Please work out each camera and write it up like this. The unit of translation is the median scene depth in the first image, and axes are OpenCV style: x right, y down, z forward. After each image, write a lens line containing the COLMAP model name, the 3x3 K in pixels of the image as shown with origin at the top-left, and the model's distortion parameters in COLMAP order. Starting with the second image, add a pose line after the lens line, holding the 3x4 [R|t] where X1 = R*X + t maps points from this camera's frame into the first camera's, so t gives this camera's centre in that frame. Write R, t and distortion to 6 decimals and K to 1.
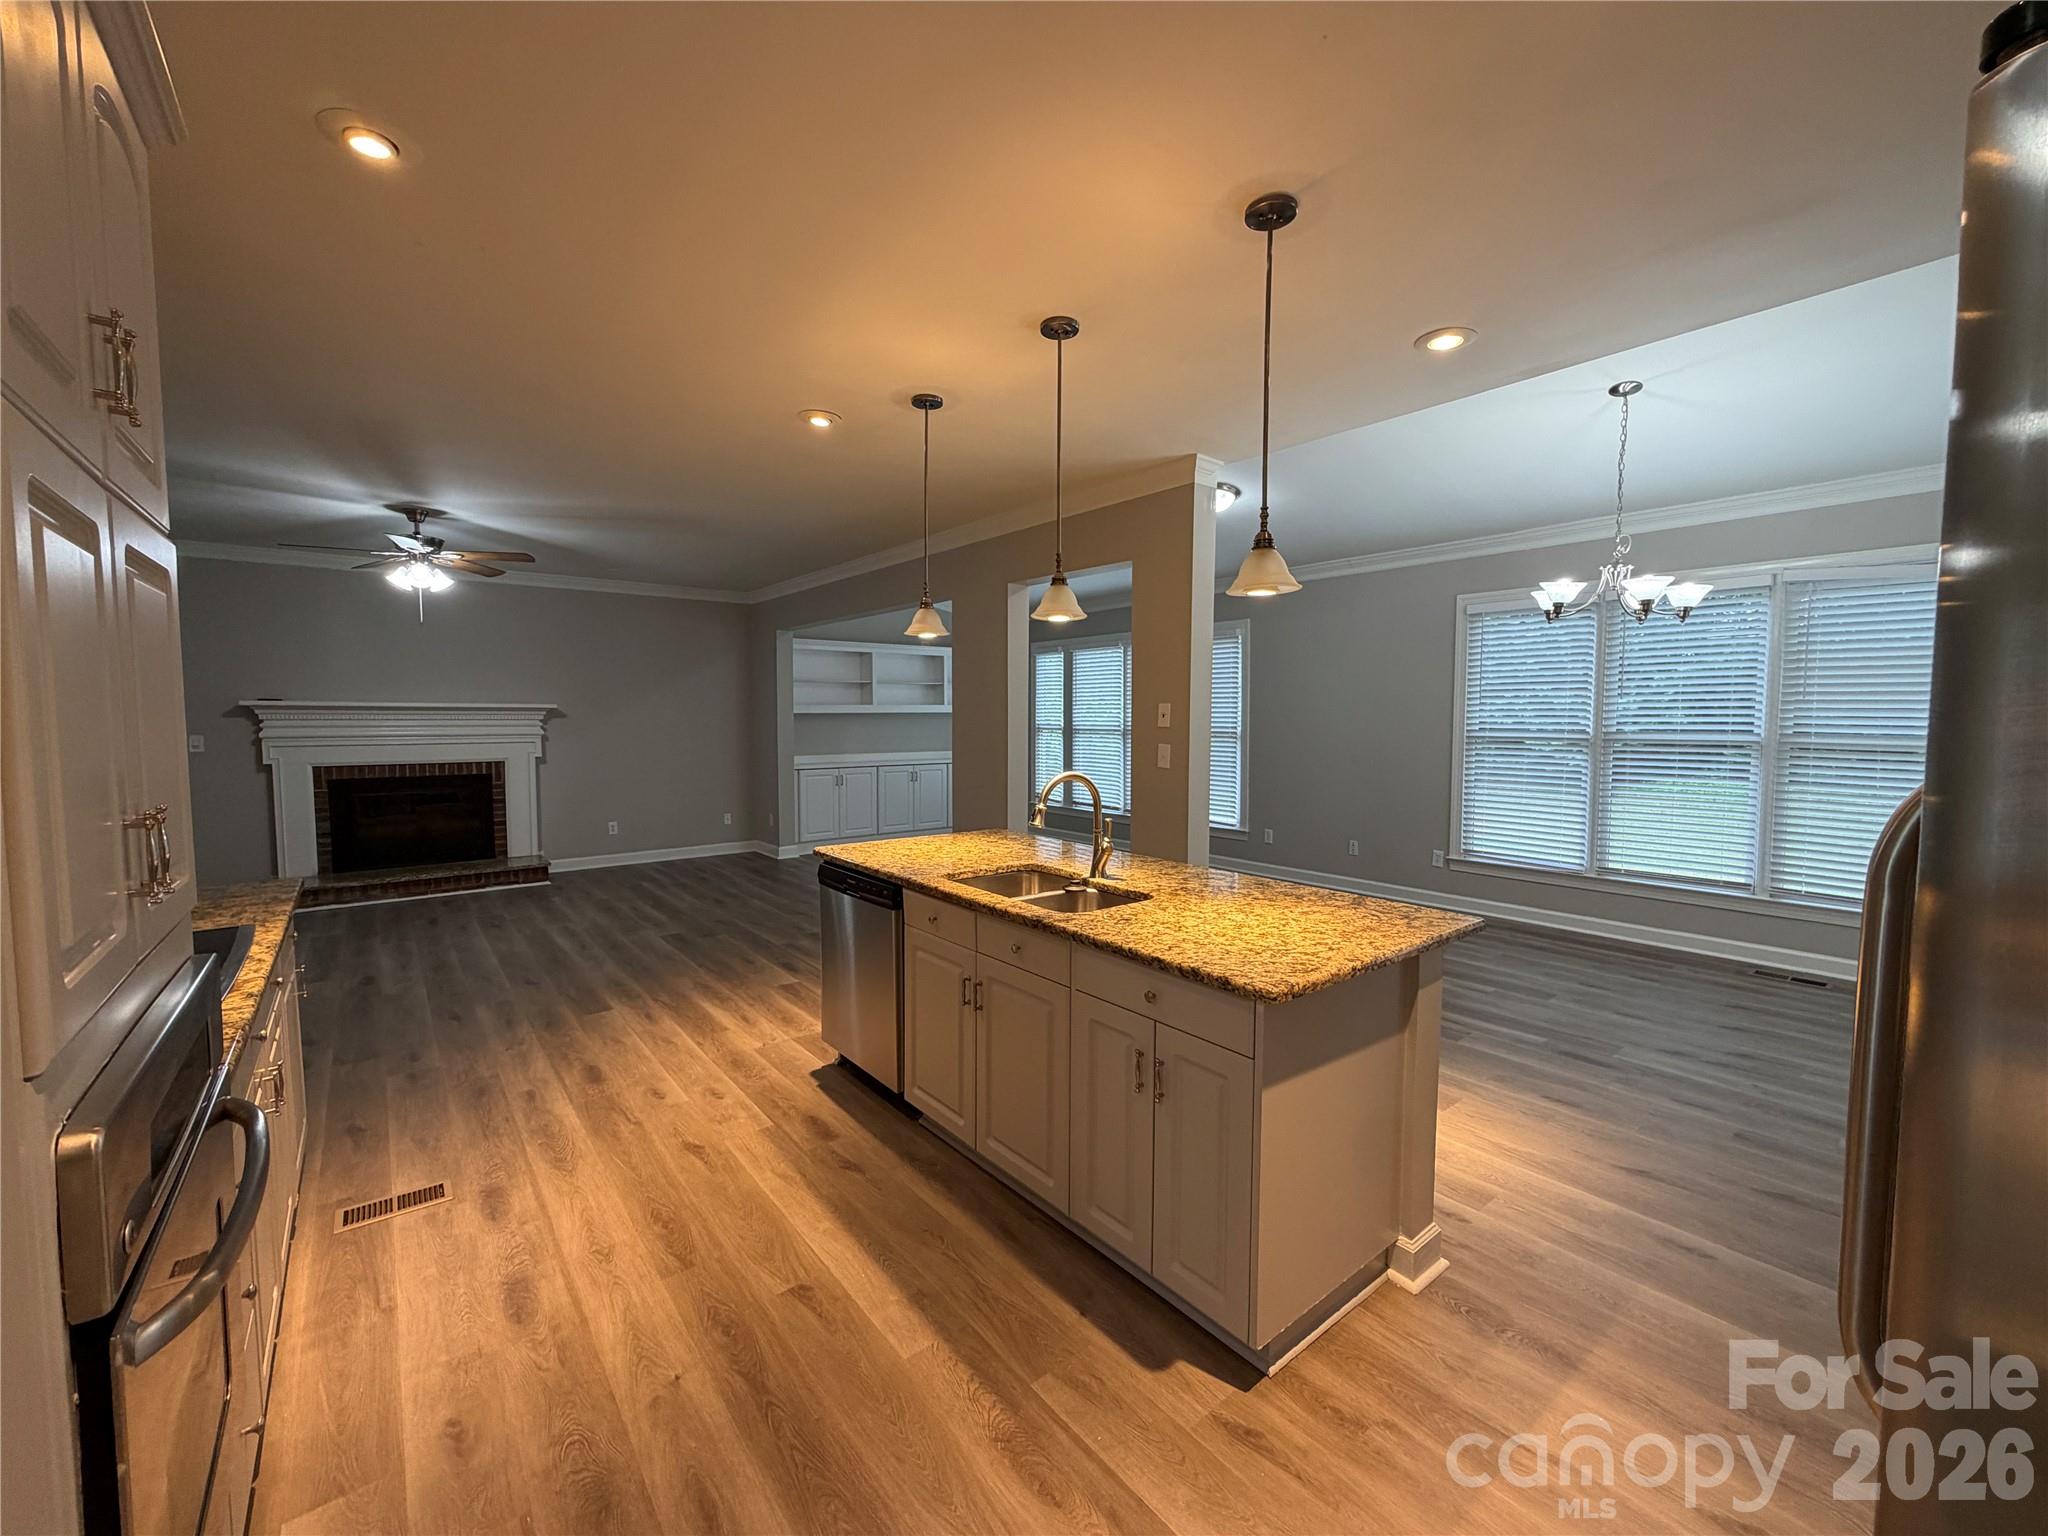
lens RADIAL K [[816.4, 0, 1020.4], [0, 816.4, 764.3], [0, 0, 1]] dist [-0.000208, -0.000058]
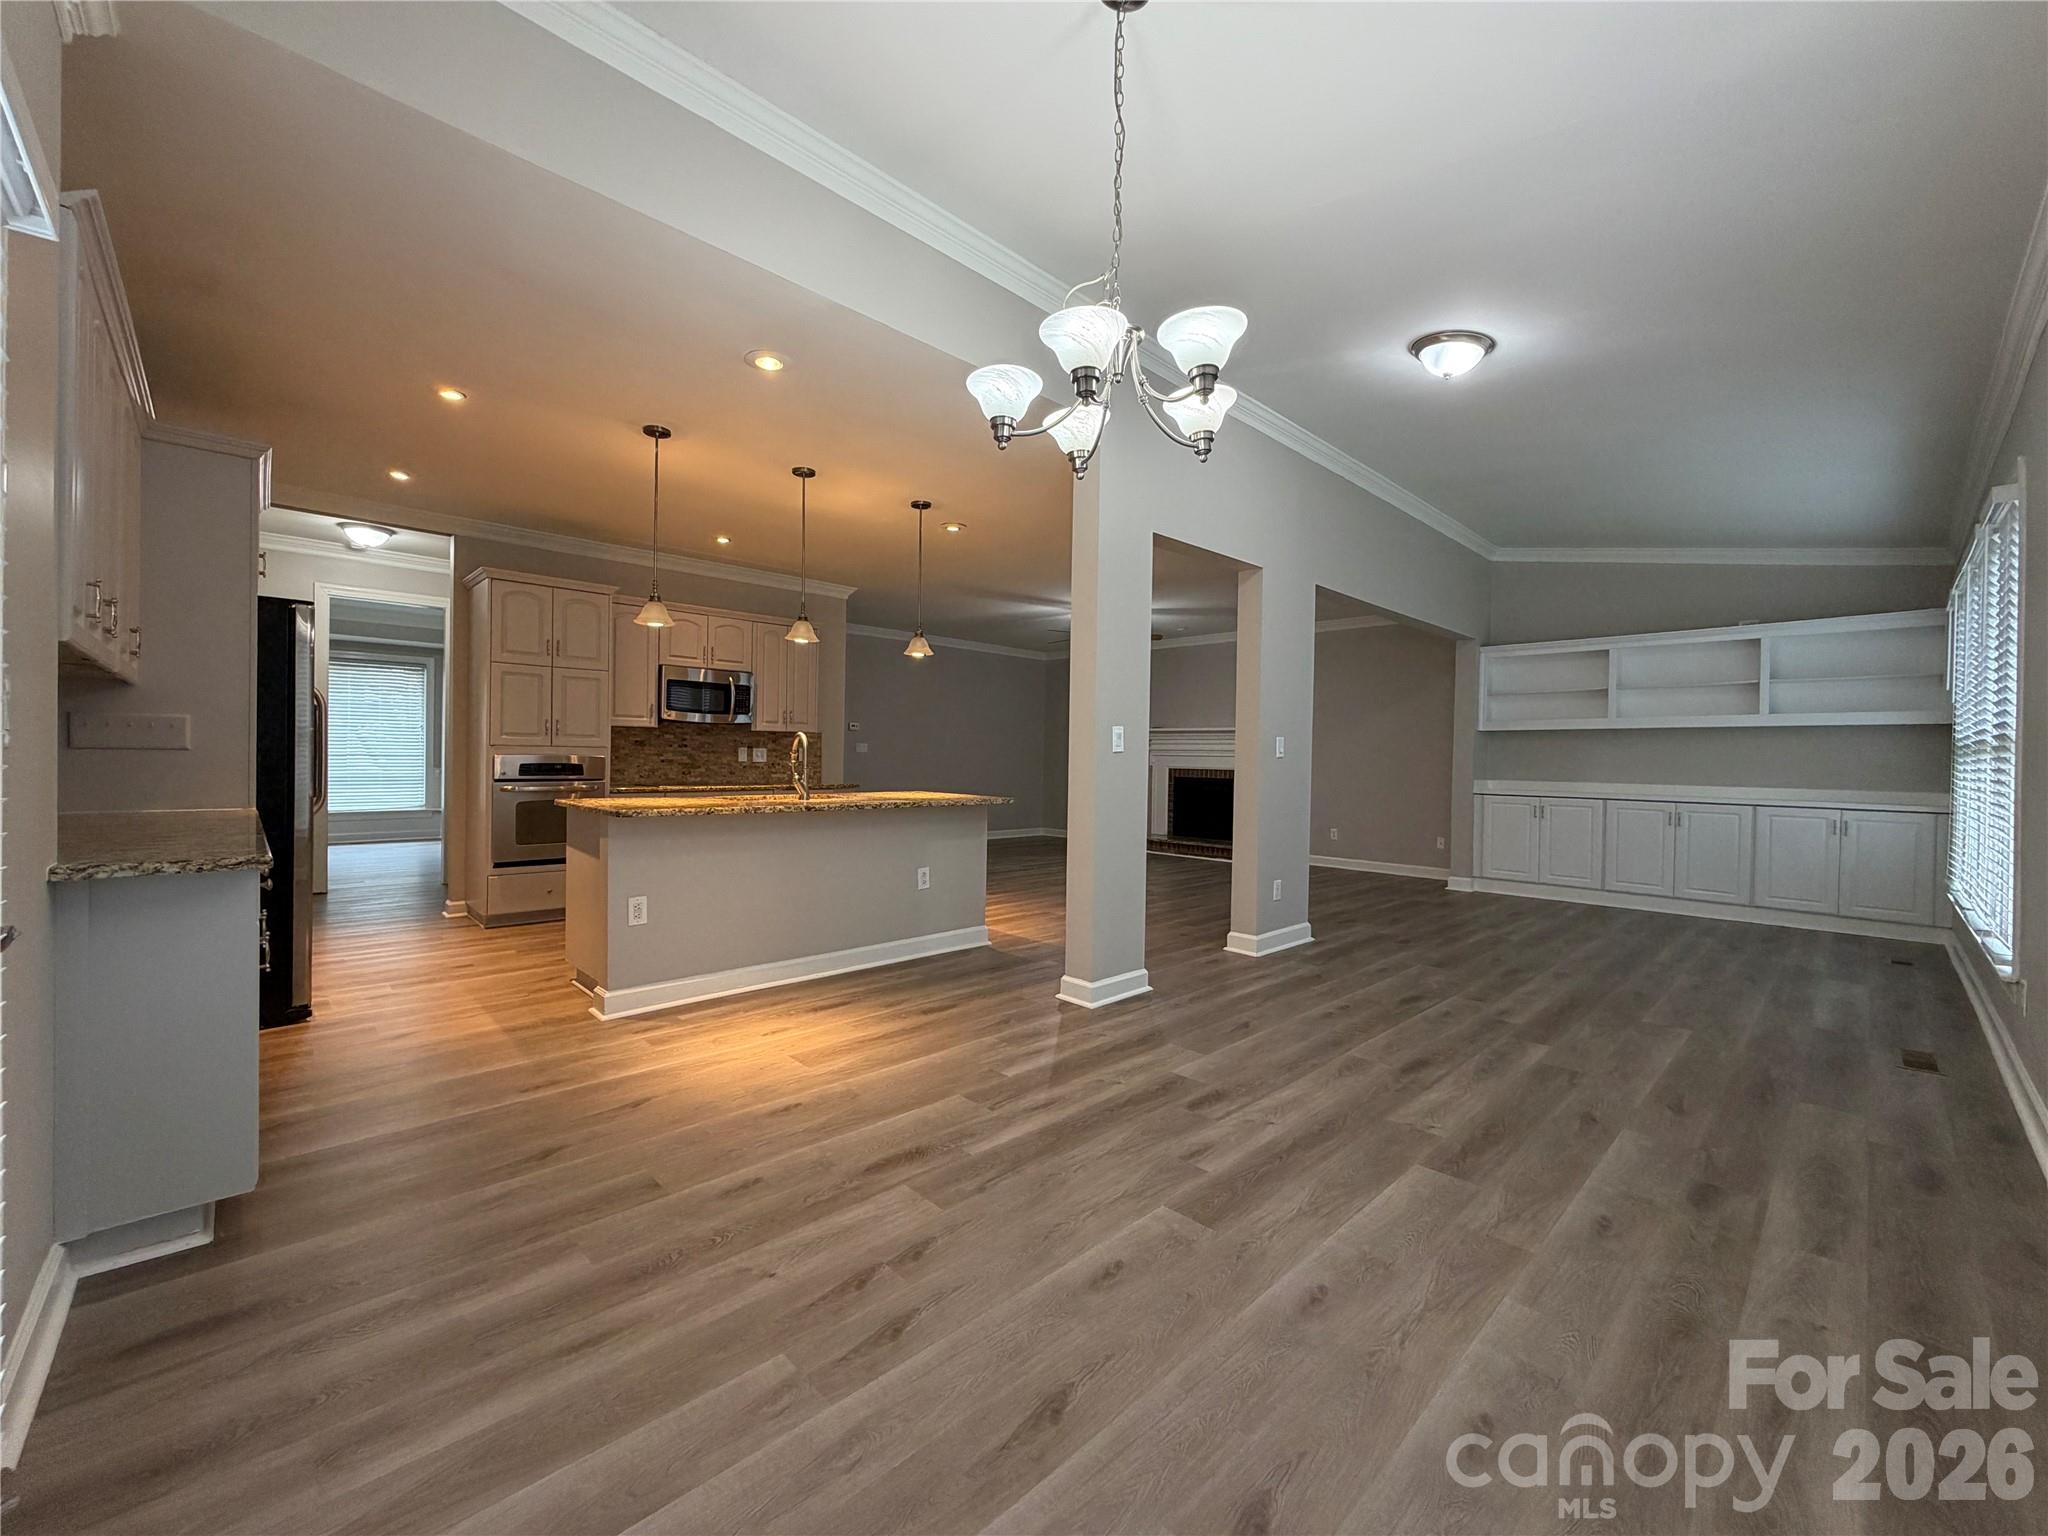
lens RADIAL K [[816.4, 0, 1018.8], [0, 816.4, 764.8], [0, 0, 1]] dist [-0.000208, -0.000058]
pose [[0.093208, 0.008703, -0.995609, 1.225904], [-0.076605, 0.997060, 0.001544, 0.026509], [0.992695, 0.076125, 0.093601, 0.908435]]
